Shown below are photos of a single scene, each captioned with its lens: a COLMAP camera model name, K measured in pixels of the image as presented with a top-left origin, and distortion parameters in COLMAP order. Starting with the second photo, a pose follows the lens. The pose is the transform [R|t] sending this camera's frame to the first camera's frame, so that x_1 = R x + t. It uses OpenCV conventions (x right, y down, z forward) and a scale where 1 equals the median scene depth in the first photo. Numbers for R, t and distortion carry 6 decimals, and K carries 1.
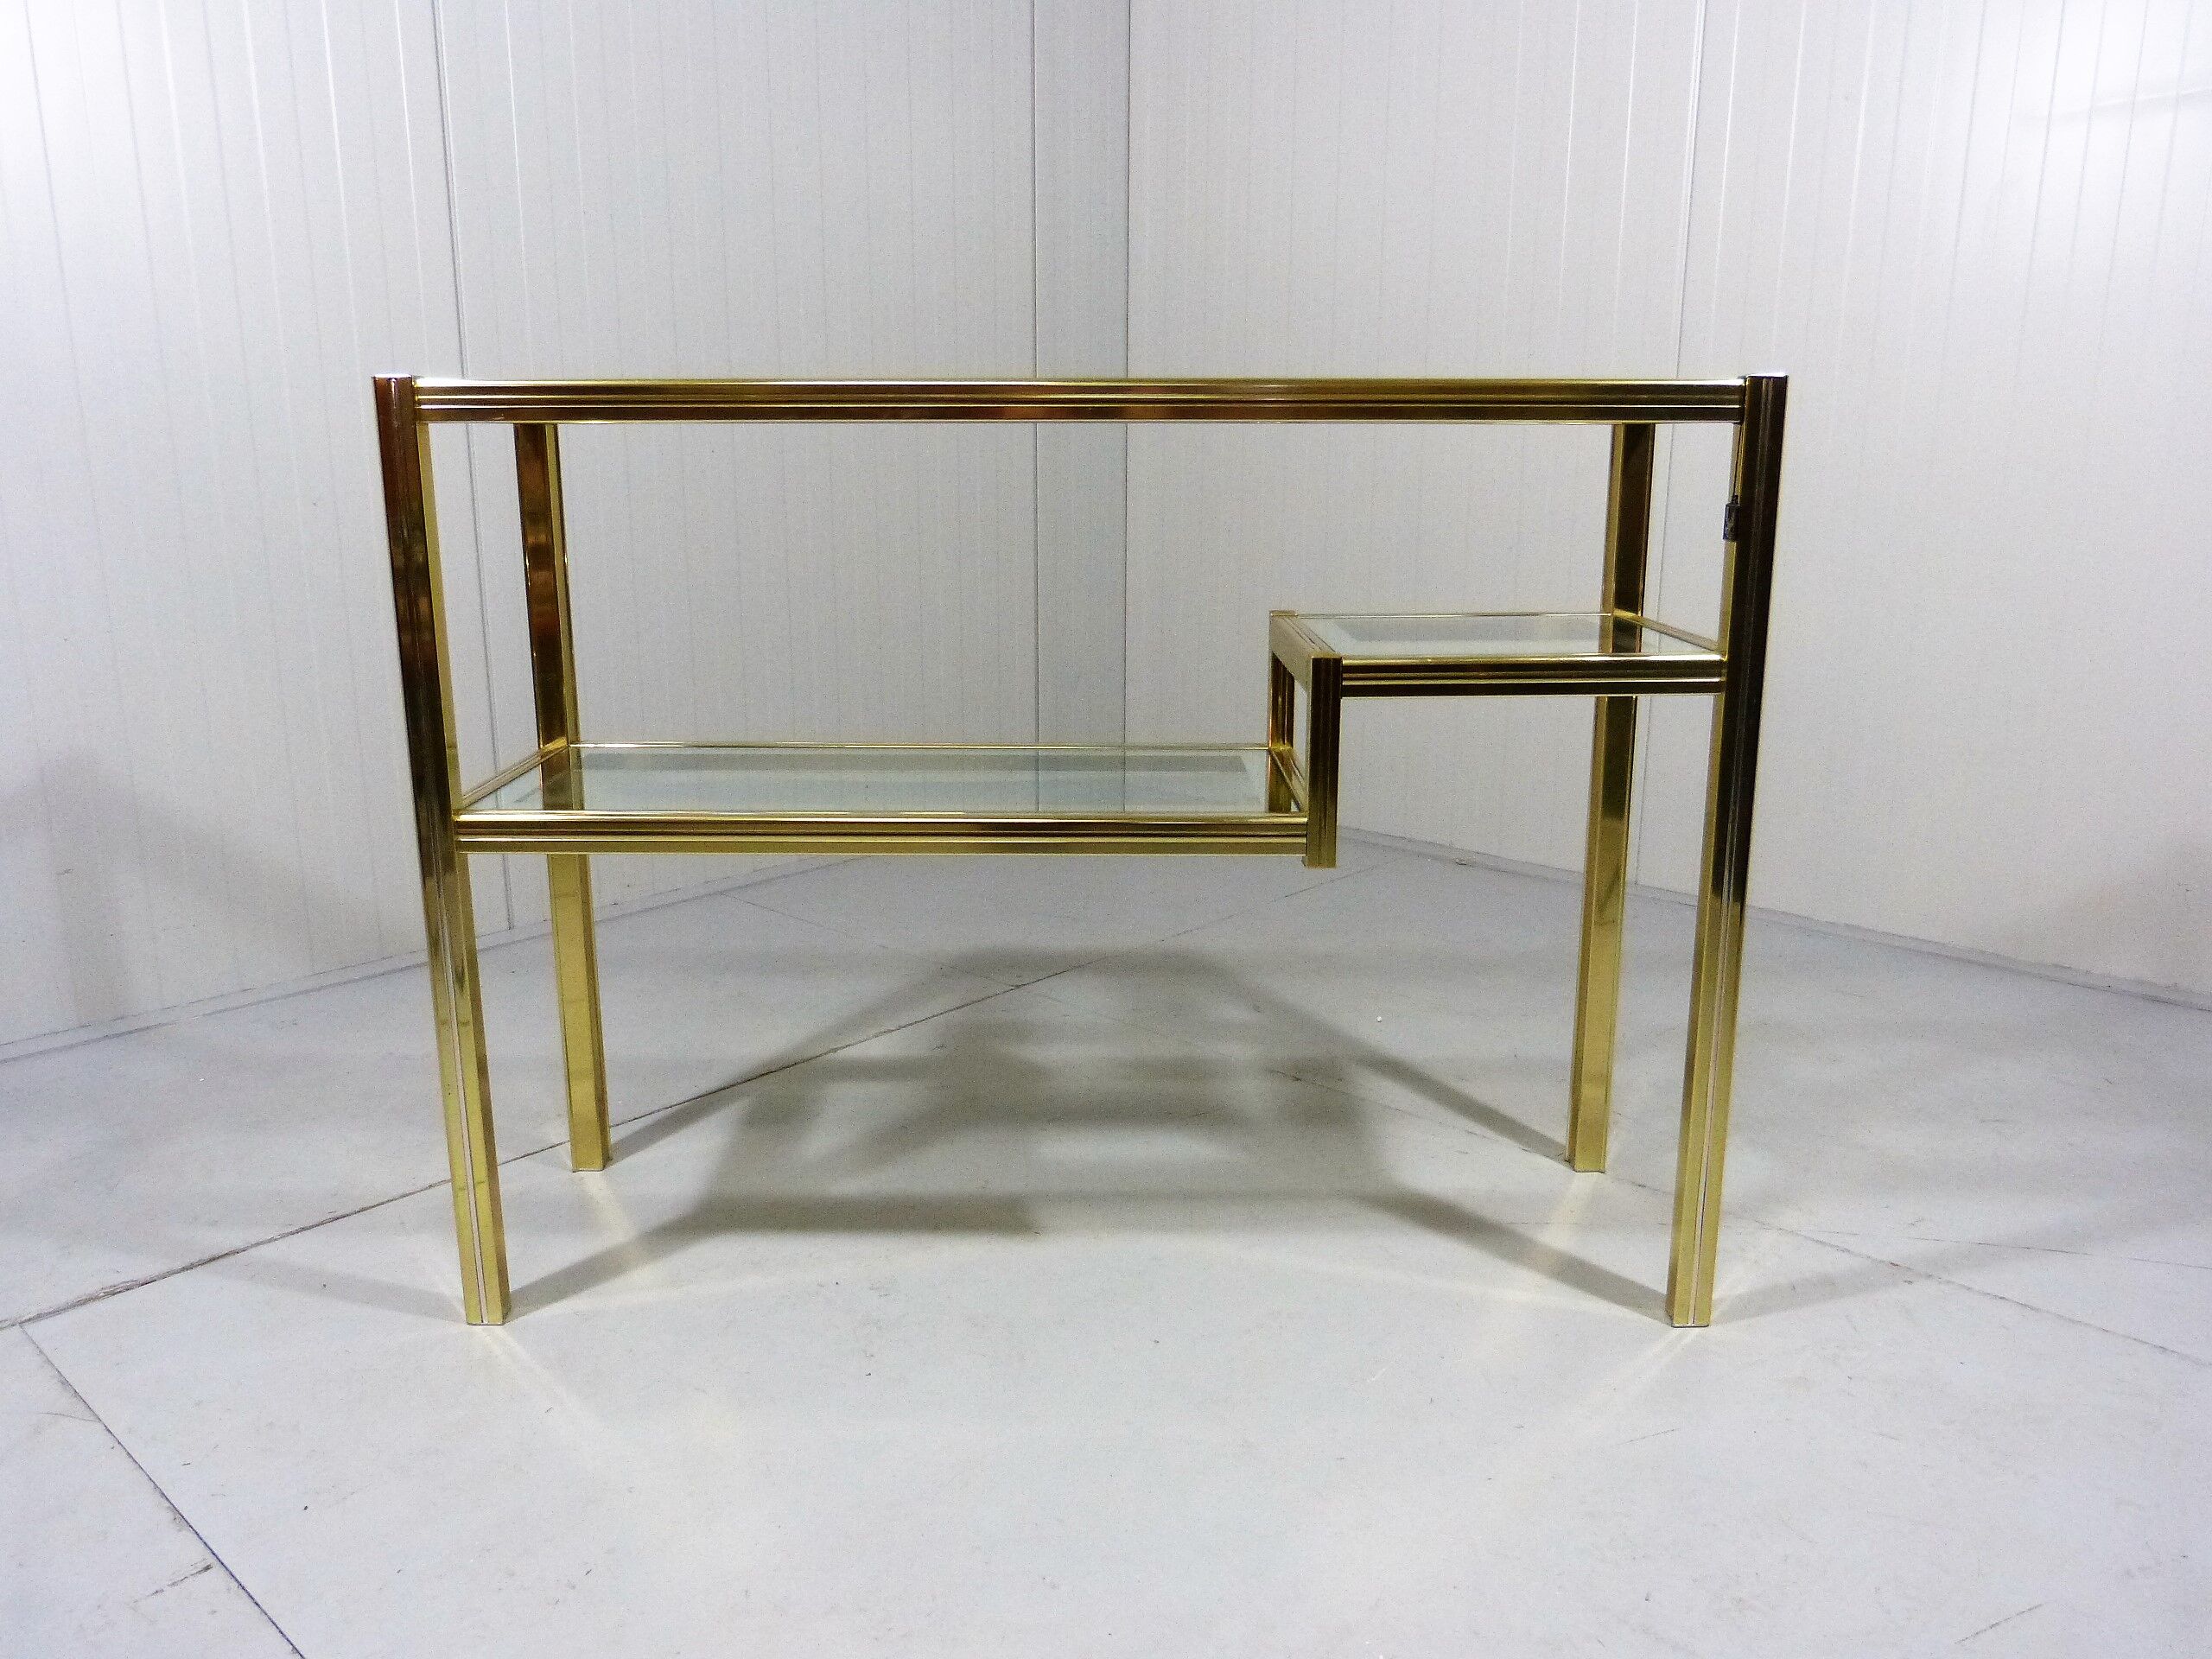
lens RADIAL K [[1667.3, 0, 1106.0], [0, 1667.3, 829.5], [0, 0, 1]] dist [-0.043232, 0.003707]
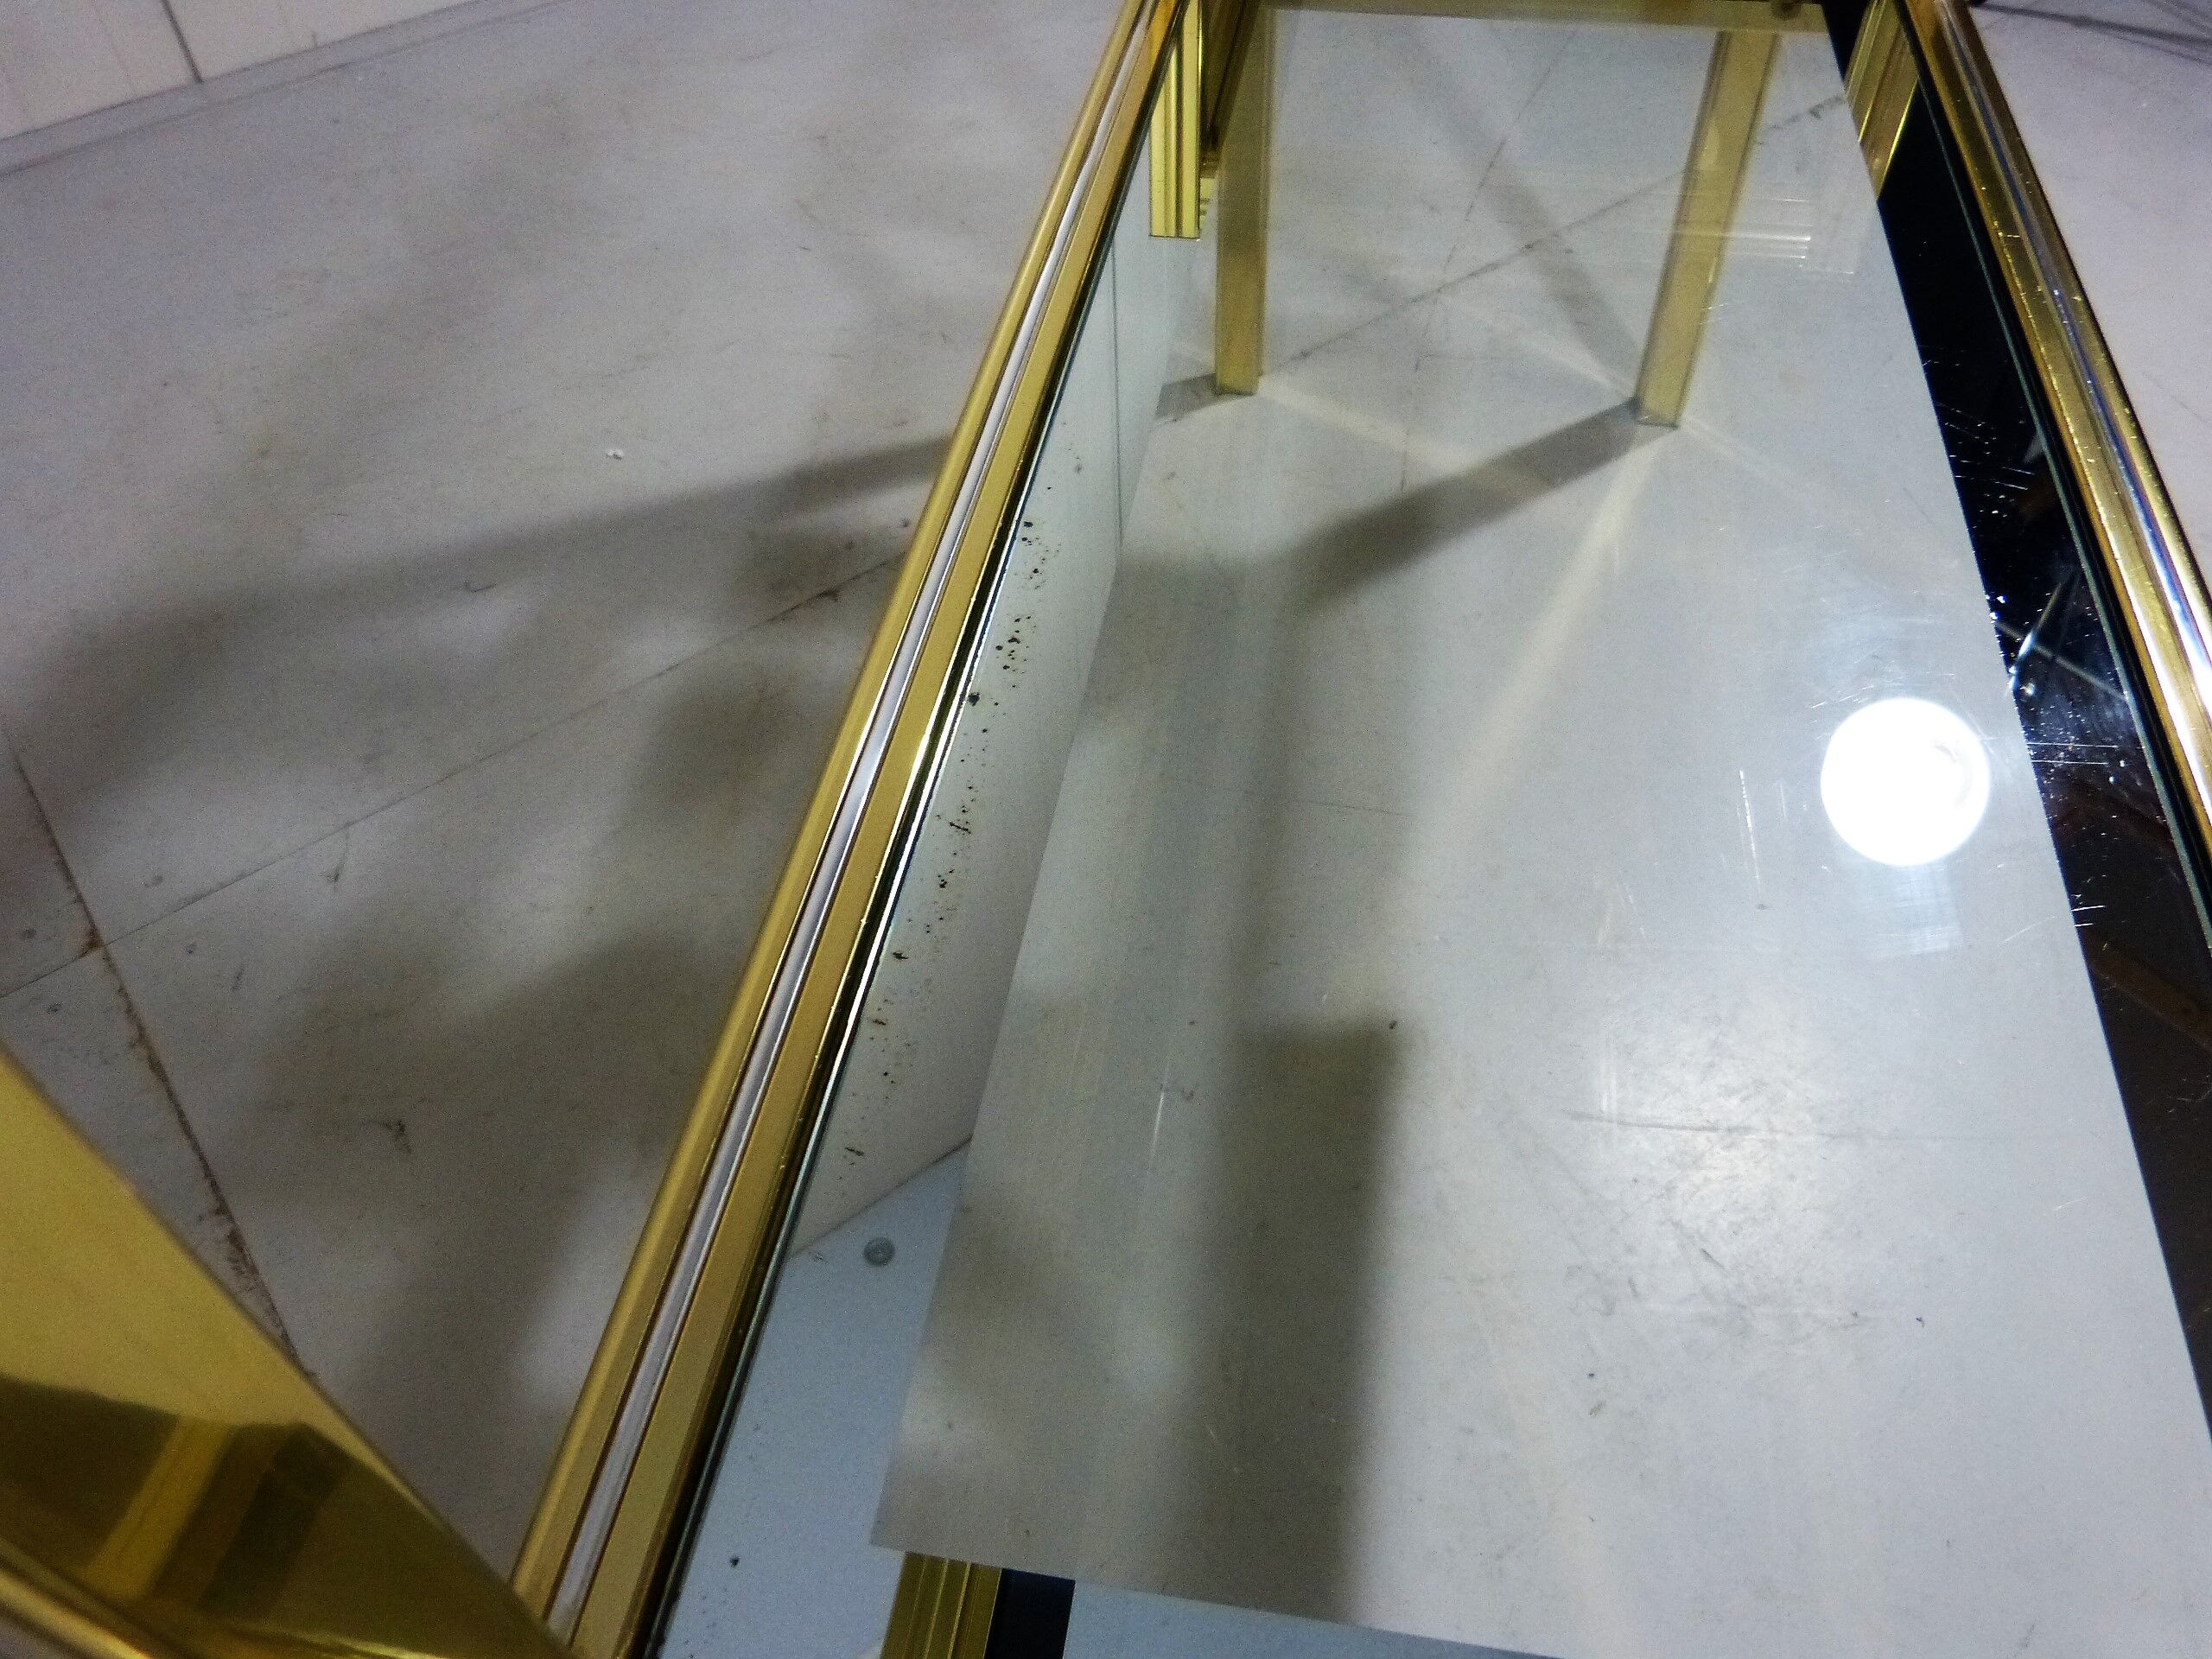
lens RADIAL K [[1667.3, 0, 1106.0], [0, 1667.3, 829.5], [0, 0, 1]] dist [-0.043232, 0.003707]
pose [[0.150101, -0.743121, 0.652105, -0.355597], [0.249763, 0.666685, 0.702246, -0.200605], [-0.956602, 0.057464, 0.285675, 0.913776]]
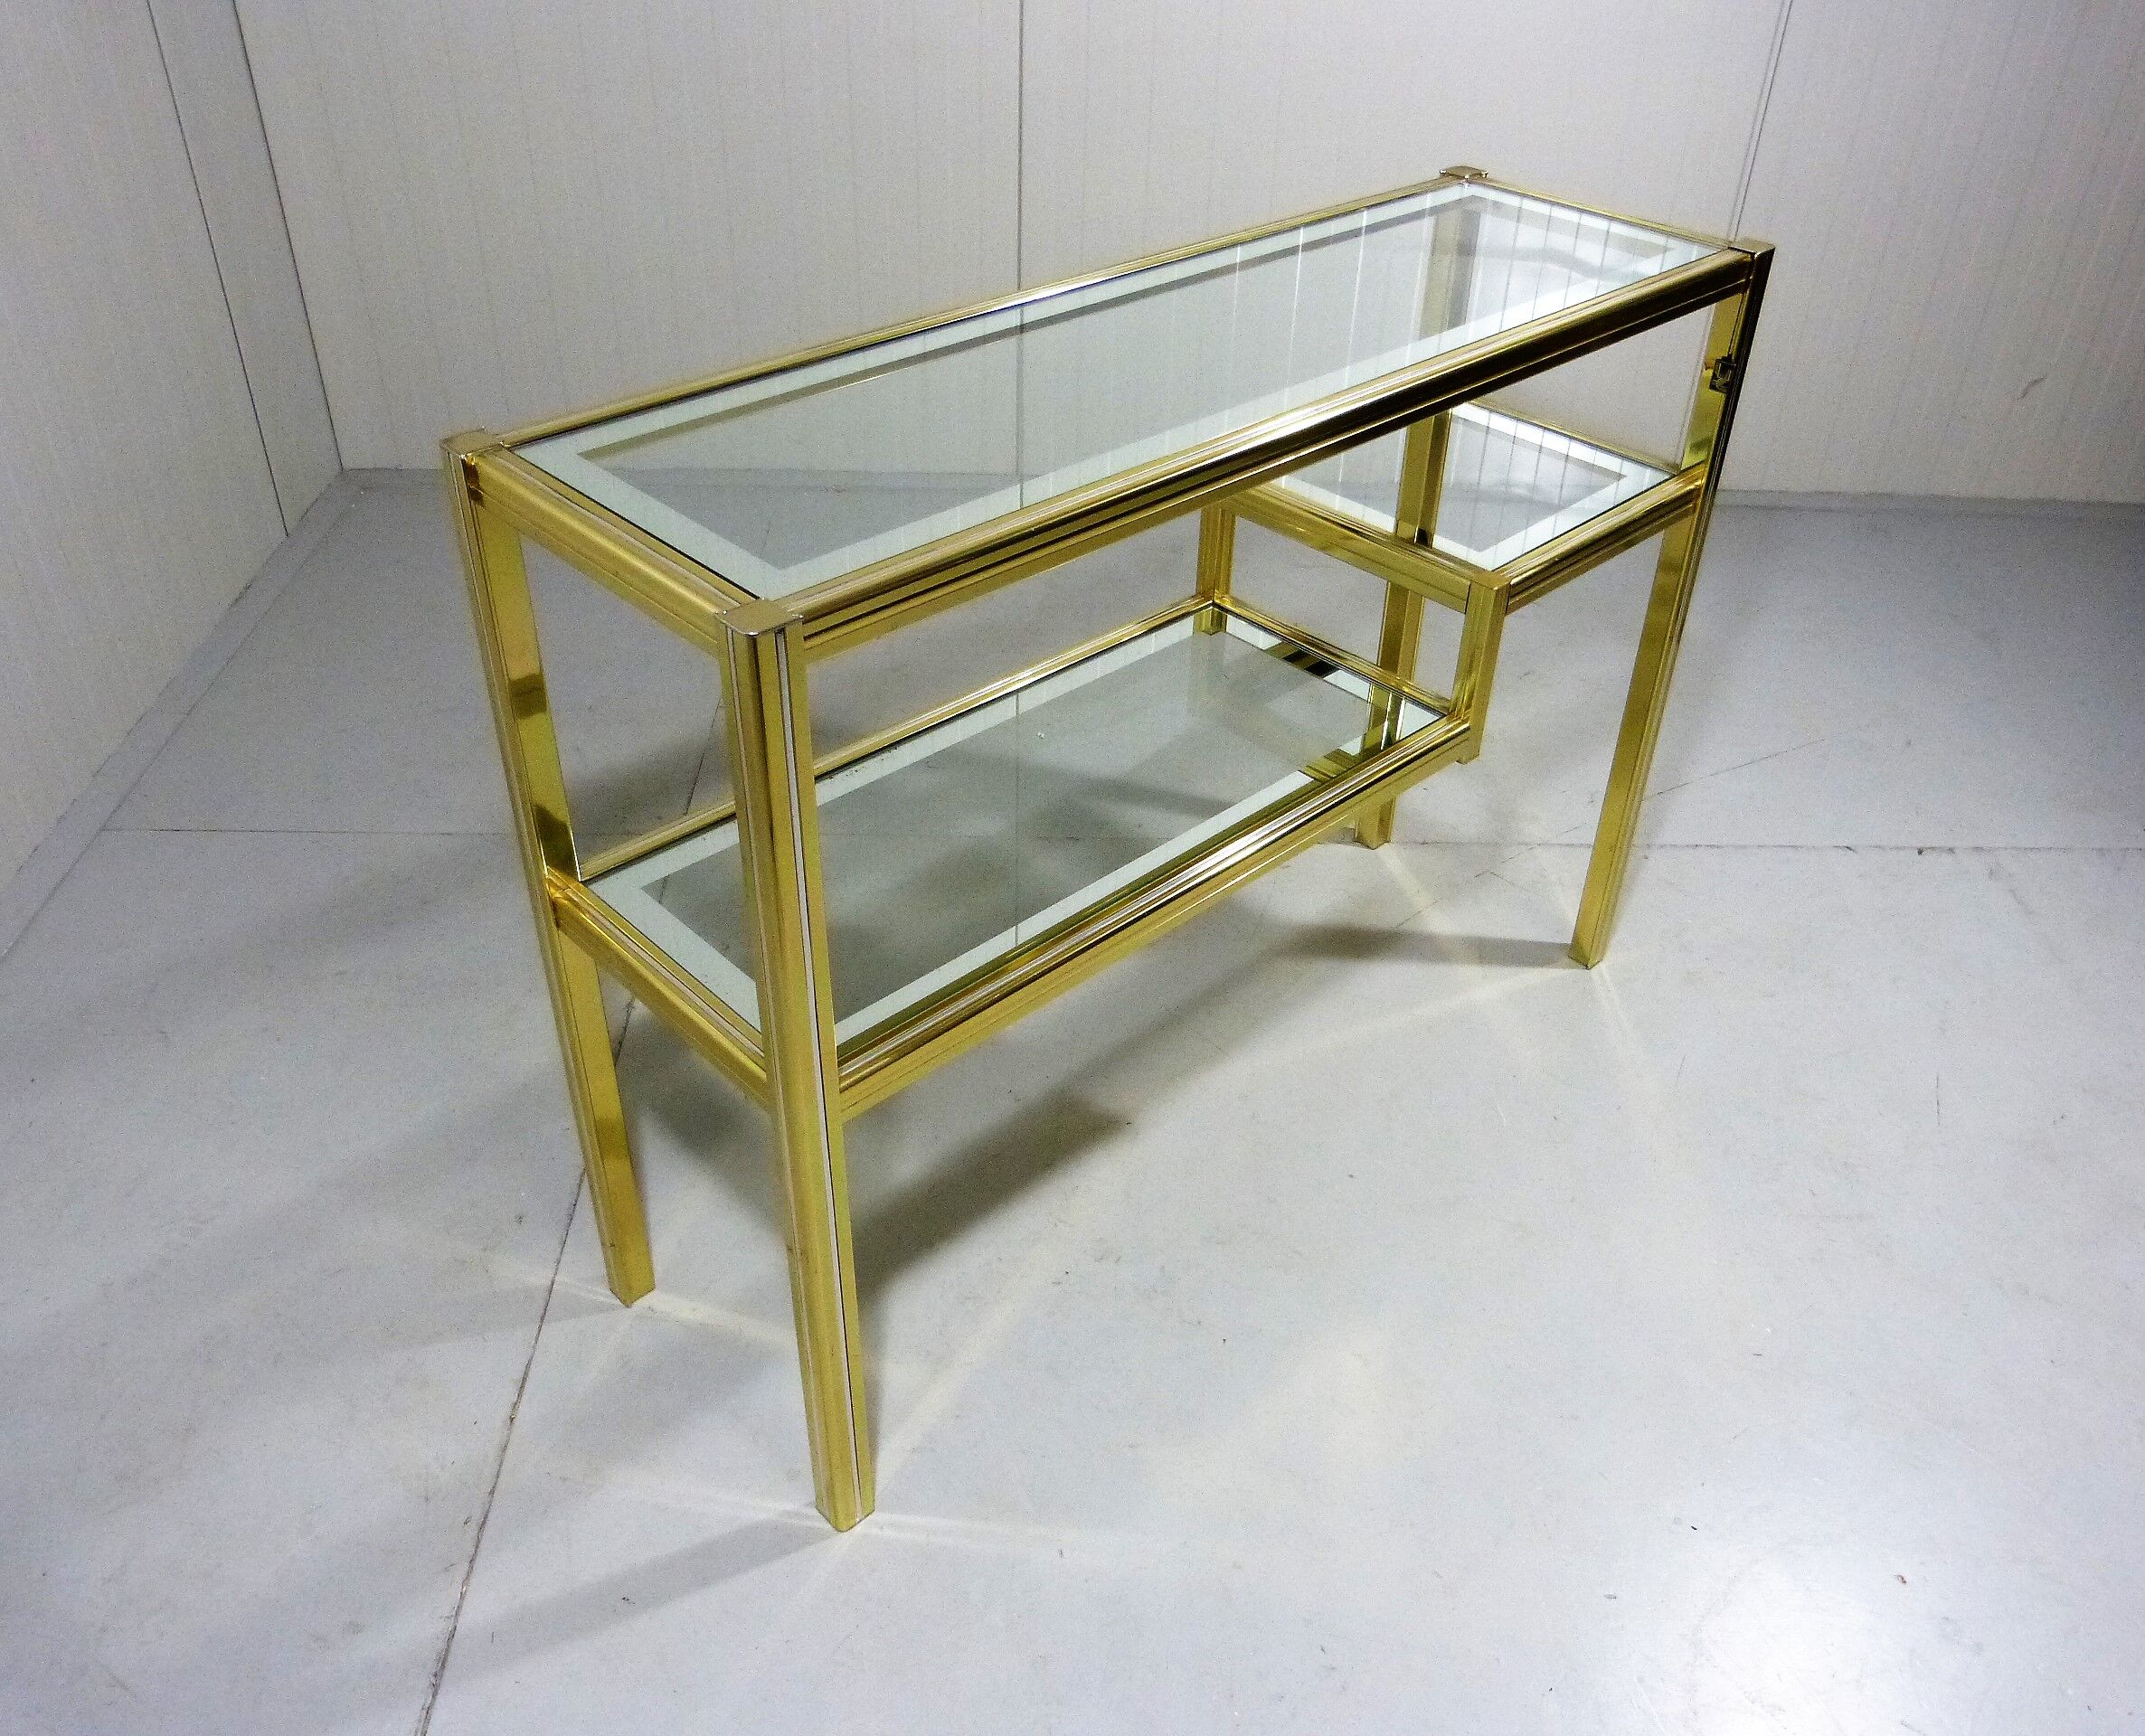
lens RADIAL K [[1719.2, 0, 1072.5], [0, 1719.2, 868.0], [0, 0, 1]] dist [-0.080780, -0.001107]
pose [[0.716151, -0.394550, 0.575724, -0.607704], [0.129400, 0.885641, 0.445977, -0.371638], [-0.685845, -0.244888, 0.685308, 0.325500]]
